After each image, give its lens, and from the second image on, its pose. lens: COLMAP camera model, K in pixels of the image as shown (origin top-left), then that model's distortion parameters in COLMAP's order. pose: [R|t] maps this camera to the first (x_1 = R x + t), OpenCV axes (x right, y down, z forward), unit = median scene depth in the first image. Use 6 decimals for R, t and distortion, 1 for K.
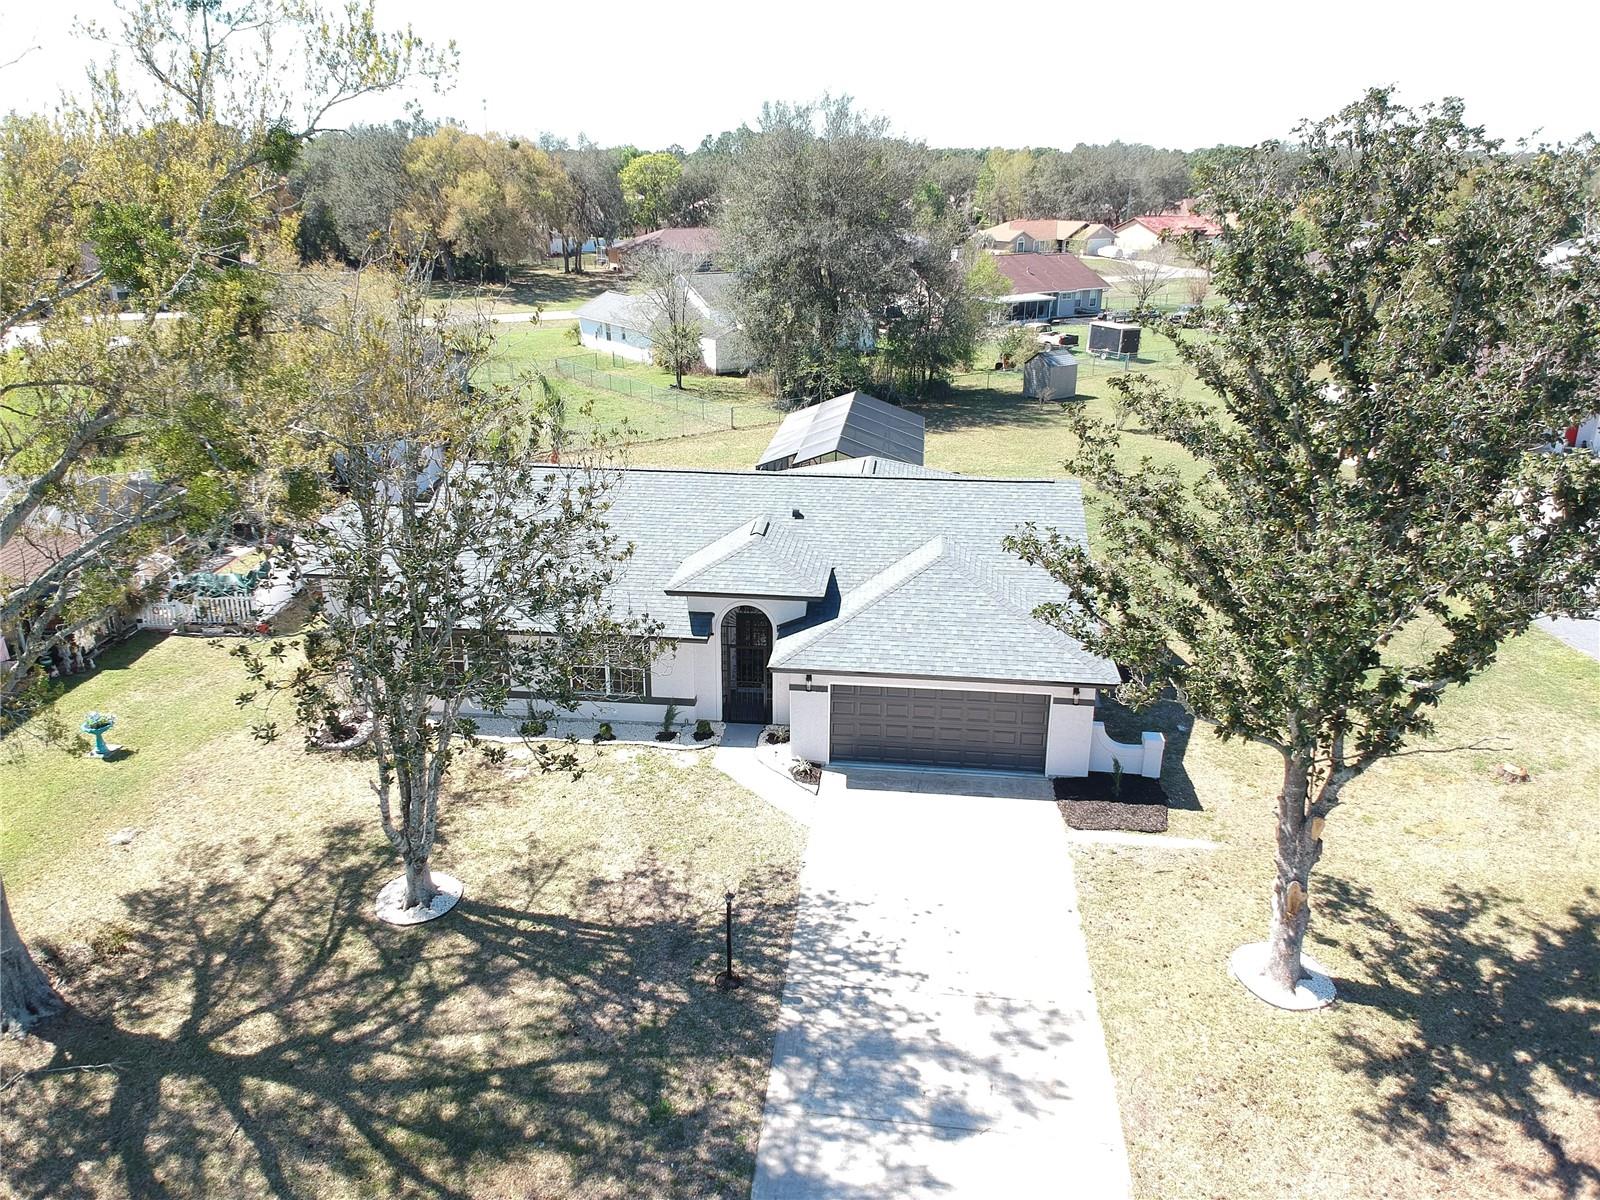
lens RADIAL K [[1170.5, 0, 780.3], [0, 1170.5, 596.4], [0, 0, 1]] dist [0.077802, -0.155603]
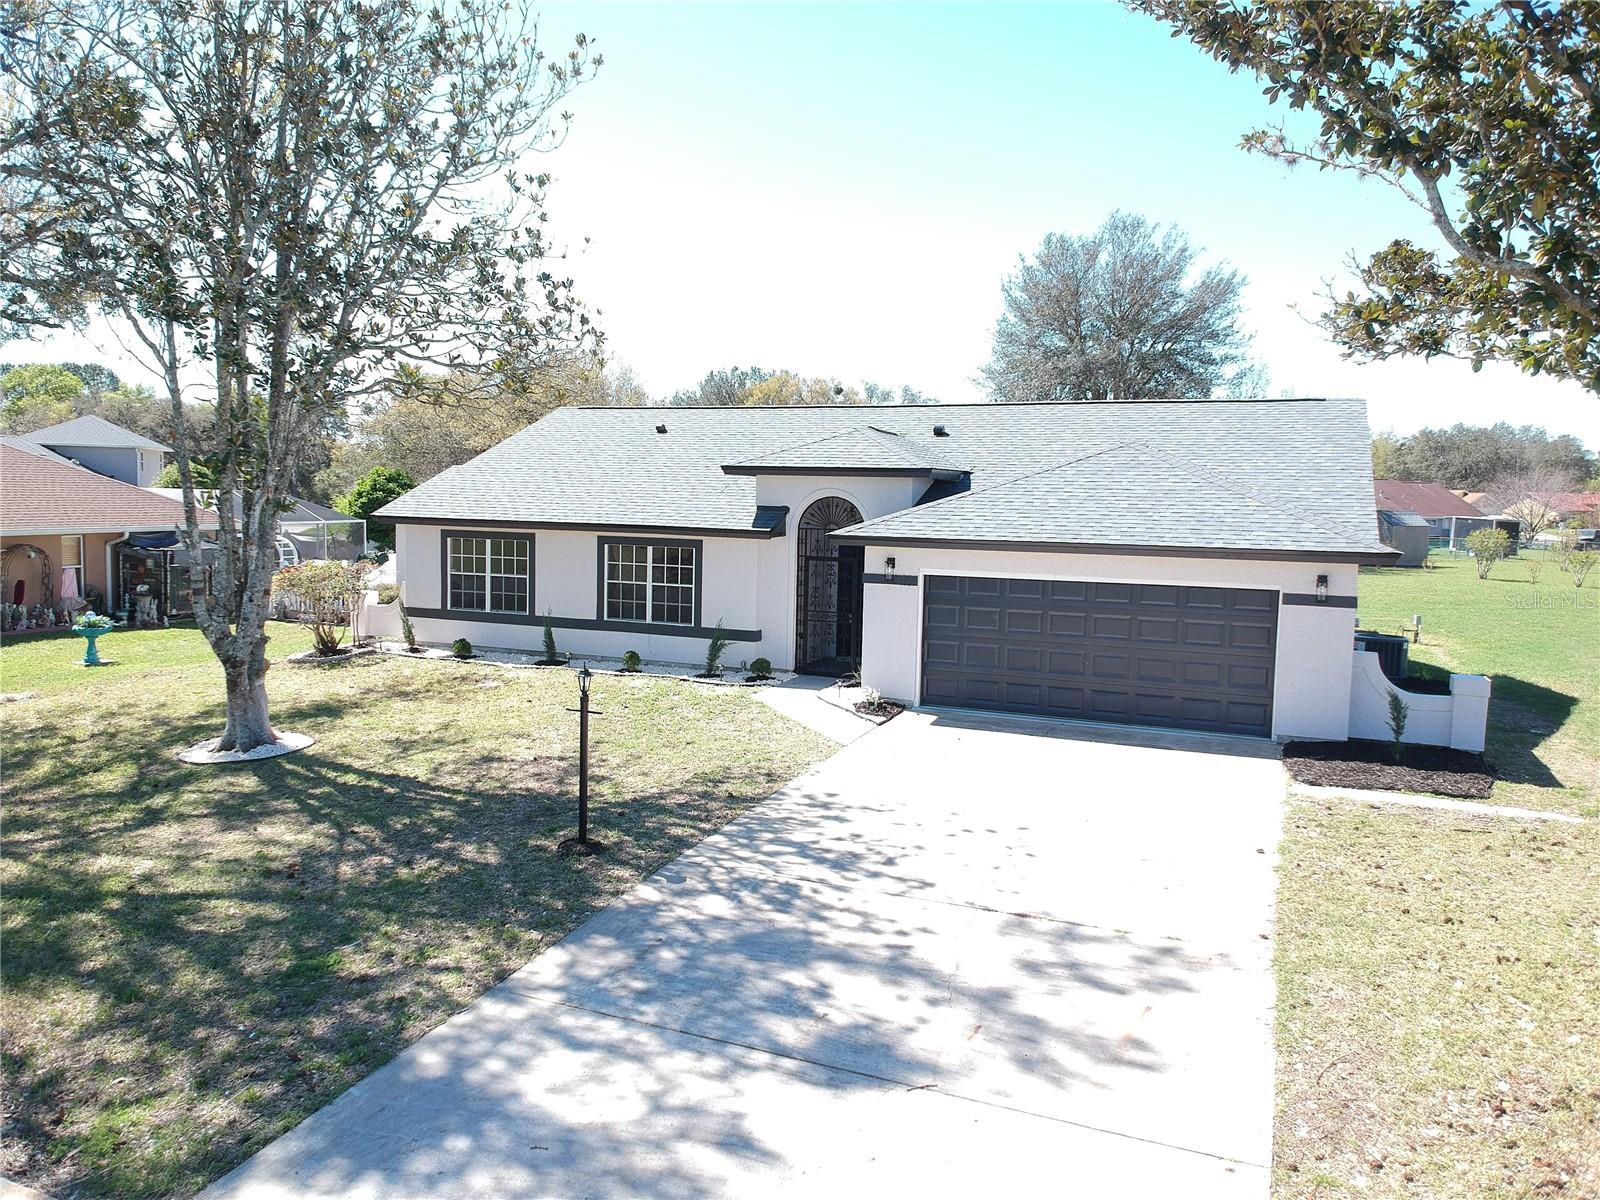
lens RADIAL K [[1173.6, 0, 784.8], [0, 1173.6, 591.9], [0, 0, 1]] dist [0.067077, -0.134902]
pose [[0.958494, 0.047217, -0.281176, 0.195185], [-0.118522, 0.962929, -0.242324, 0.320682], [0.259311, 0.265592, 0.928557, 0.452611]]
